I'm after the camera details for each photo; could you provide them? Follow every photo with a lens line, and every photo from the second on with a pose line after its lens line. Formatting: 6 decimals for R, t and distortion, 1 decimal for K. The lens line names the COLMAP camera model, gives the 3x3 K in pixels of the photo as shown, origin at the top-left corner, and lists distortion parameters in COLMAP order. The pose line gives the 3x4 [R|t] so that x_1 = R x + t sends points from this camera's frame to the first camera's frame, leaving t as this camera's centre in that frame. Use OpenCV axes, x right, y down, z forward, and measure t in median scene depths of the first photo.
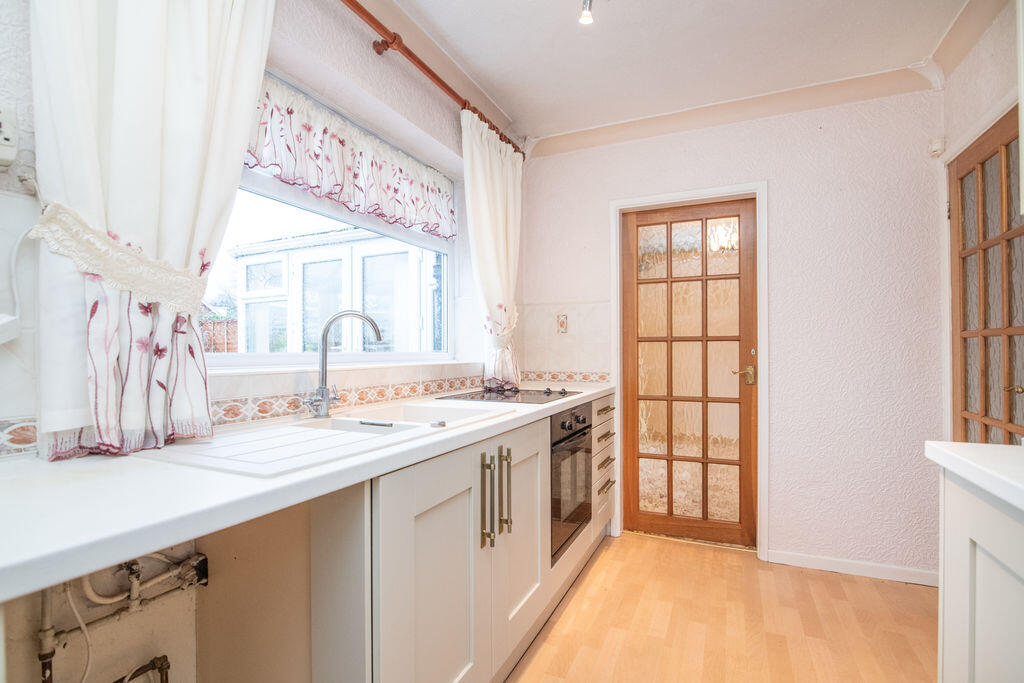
lens RADIAL K [[472.8, 0, 504.0], [0, 472.8, 353.4], [0, 0, 1]] dist [-0.018176, 0.000387]
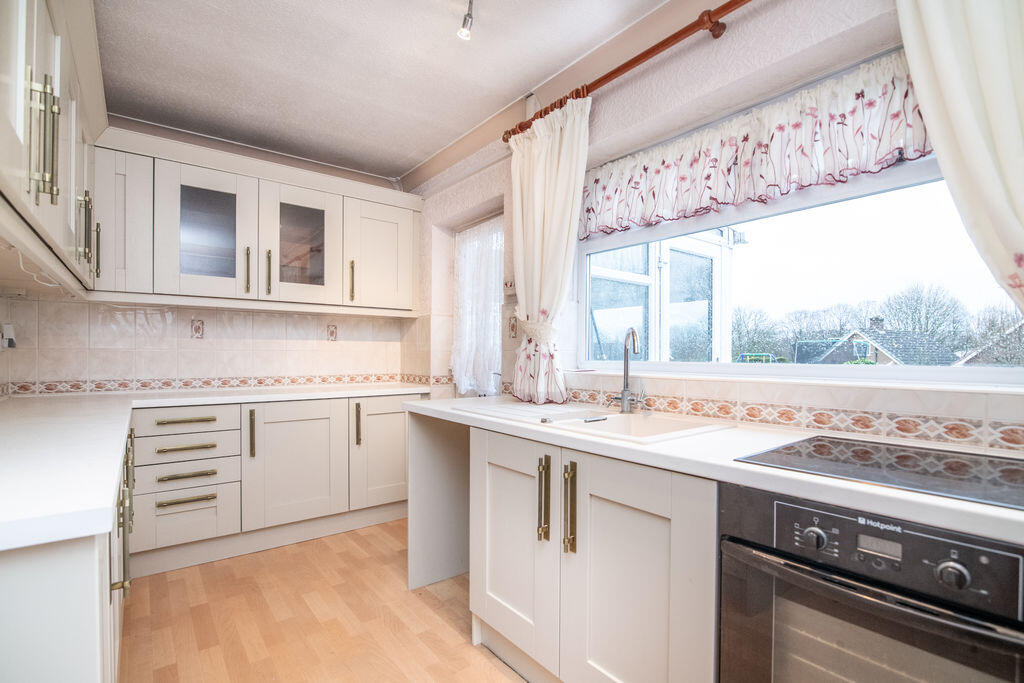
lens RADIAL K [[472.8, 0, 514.6], [0, 472.8, 356.1], [0, 0, 1]] dist [-0.018176, 0.000387]
pose [[-0.440386, 0.013039, -0.897714, 0.124983], [0.000324, 0.999897, 0.014364, -0.005113], [0.897809, 0.006035, -0.440344, 0.178701]]
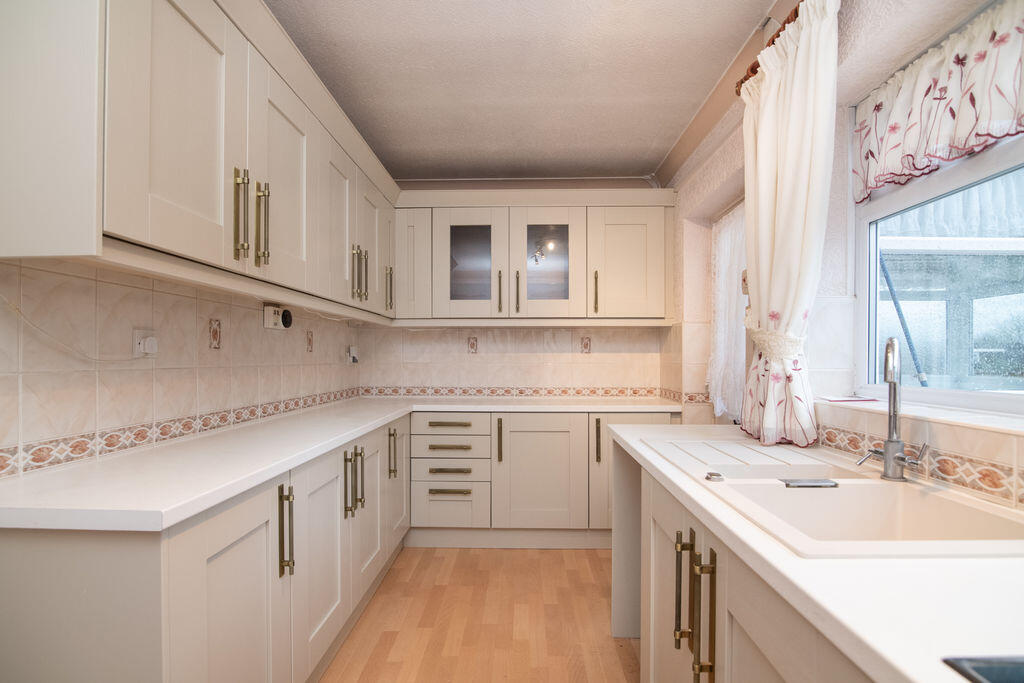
lens RADIAL K [[472.8, 0, 513.8], [0, 472.8, 359.5], [0, 0, 1]] dist [-0.018176, 0.000387]
pose [[-0.910975, 0.010229, -0.412334, 0.068478], [0.008050, 0.999943, 0.007022, -0.009427], [0.412382, 0.003077, -0.911006, 0.198531]]
